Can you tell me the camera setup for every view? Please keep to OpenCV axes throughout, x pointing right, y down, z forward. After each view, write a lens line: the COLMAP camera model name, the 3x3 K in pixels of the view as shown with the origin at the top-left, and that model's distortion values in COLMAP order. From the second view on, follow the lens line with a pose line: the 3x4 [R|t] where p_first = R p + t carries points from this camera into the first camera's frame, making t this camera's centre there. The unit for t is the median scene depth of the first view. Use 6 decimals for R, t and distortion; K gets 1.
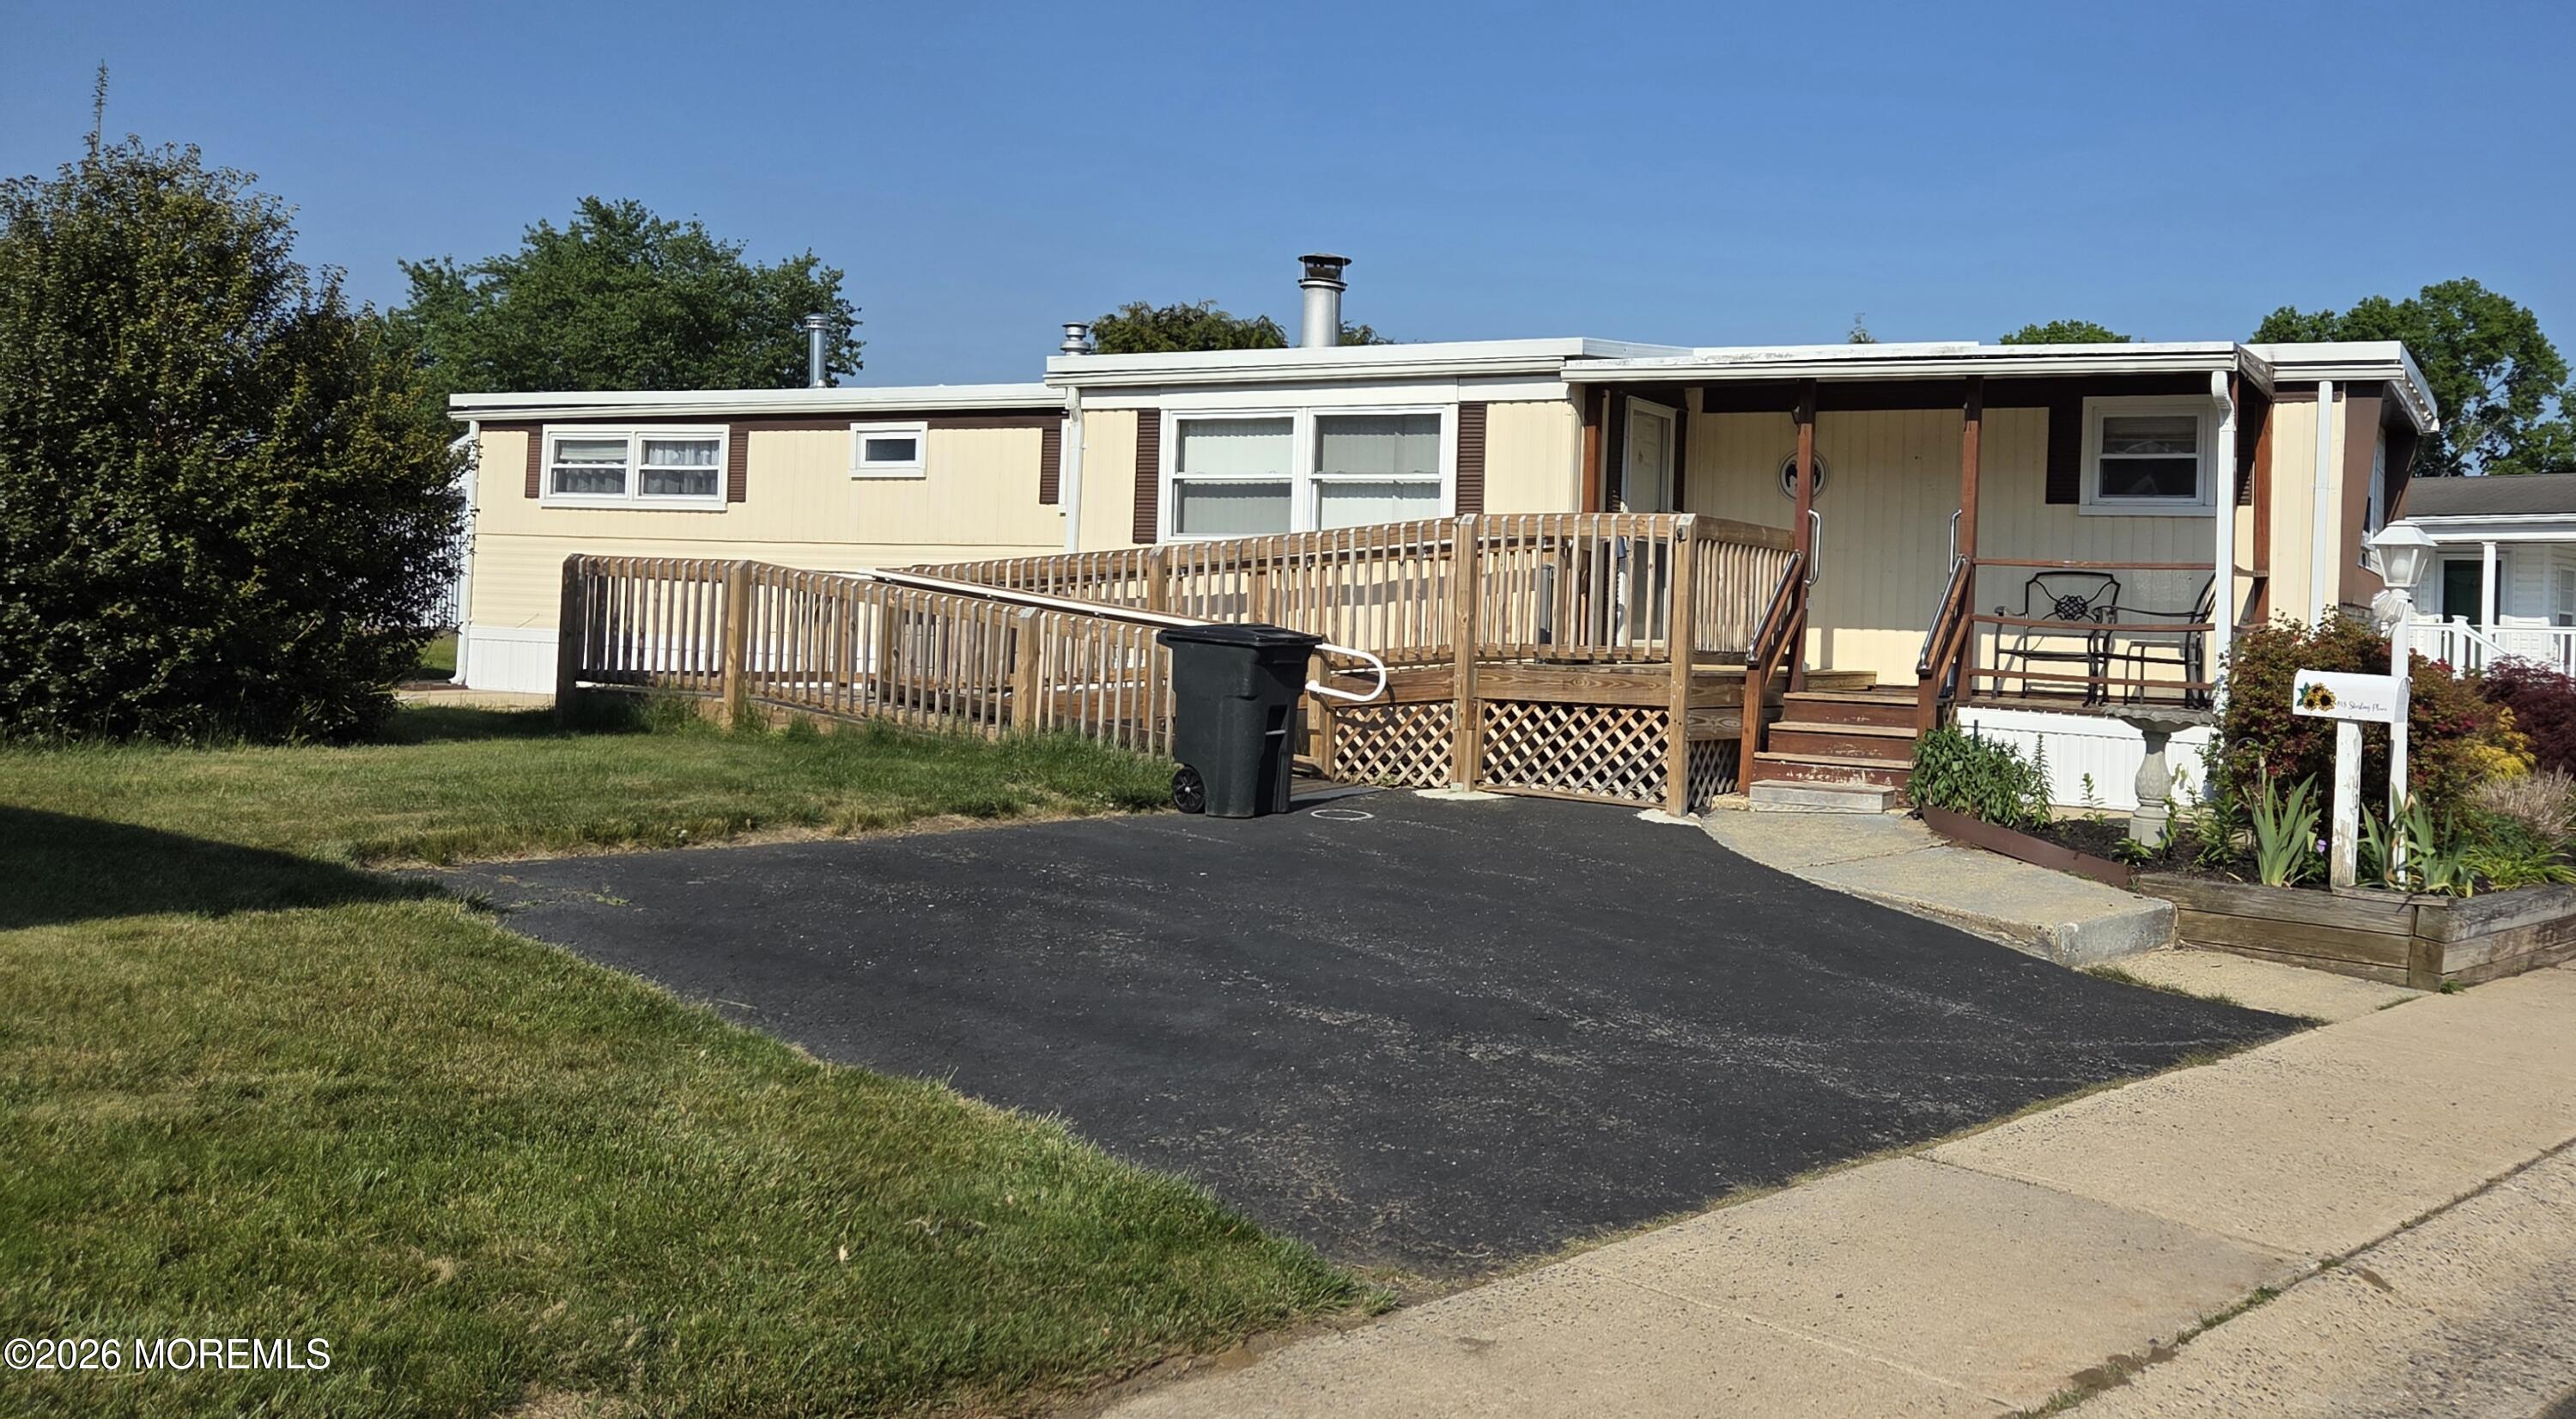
lens RADIAL K [[2402.0, 0, 1287.1], [0, 2402.0, 608.9], [0, 0, 1]] dist [0.068451, 0.002452]
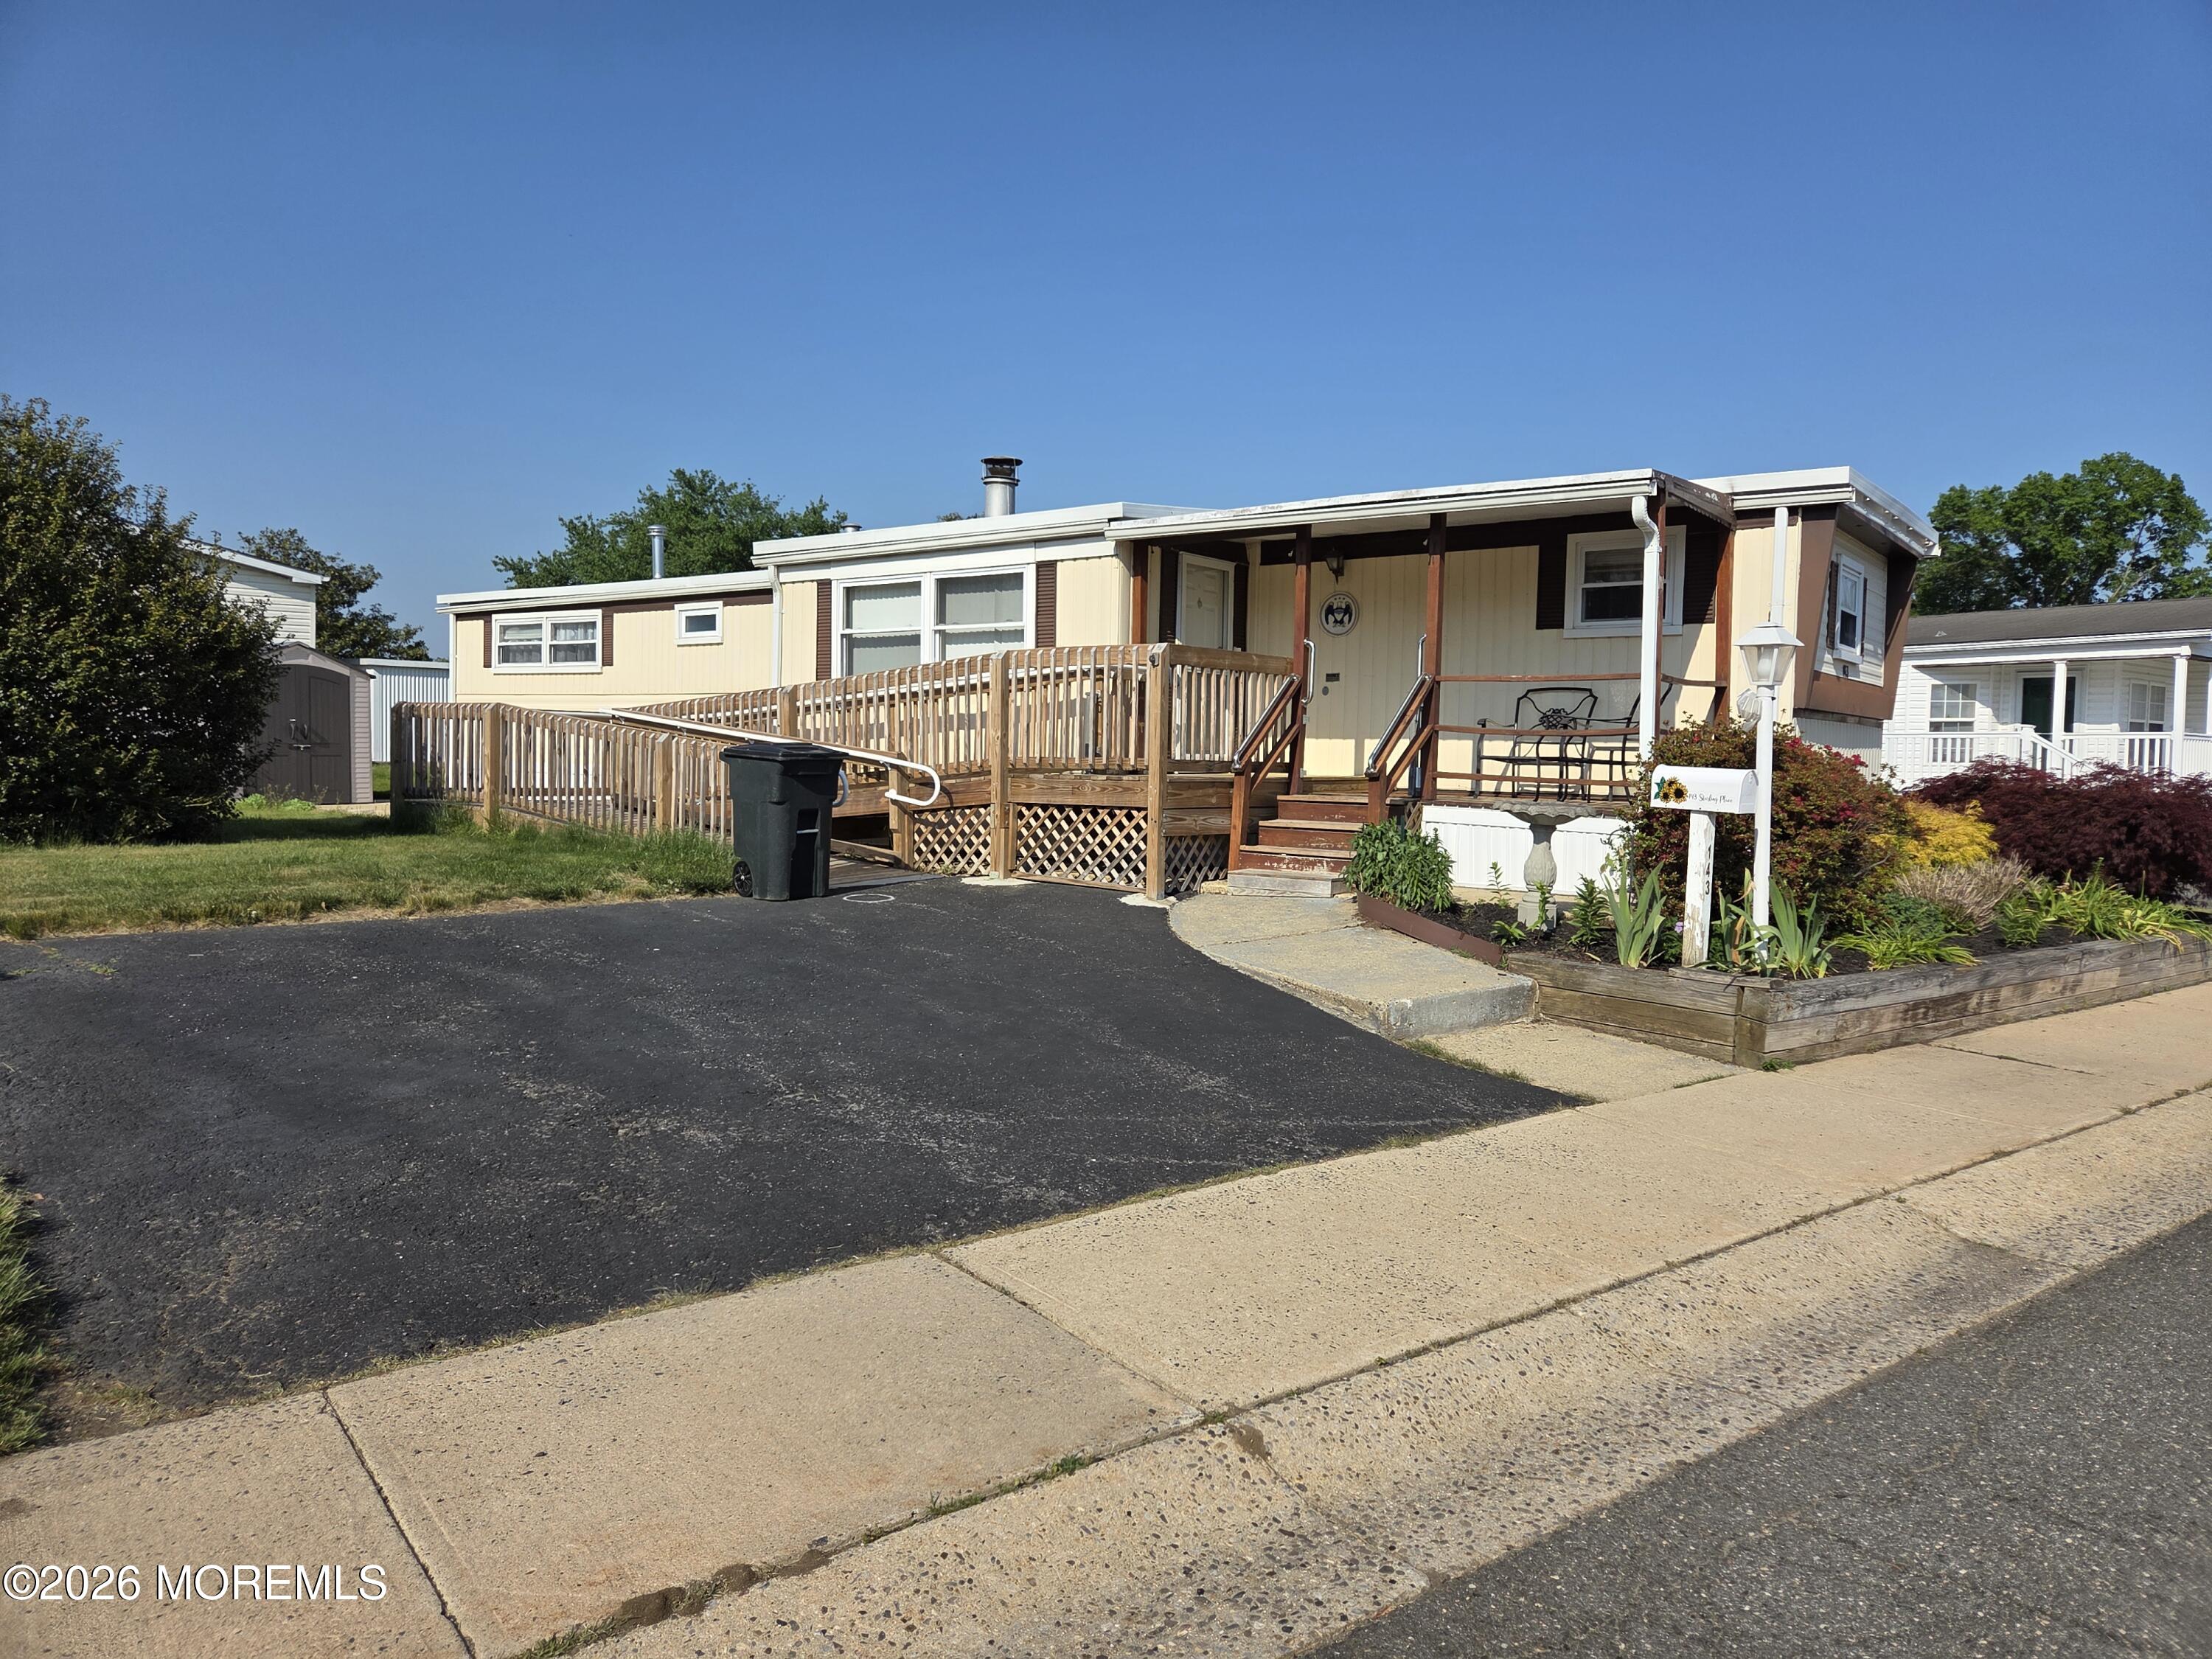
lens RADIAL K [[1513.1, 0, 1106.0], [0, 1513.1, 829.5], [0, 0, 1]] dist [0.085397, -0.076786]
pose [[0.978071, -0.006281, -0.208175, 0.283055], [0.016234, 0.998803, 0.046139, 0.016227], [0.207636, -0.048507, 0.977003, 0.257348]]
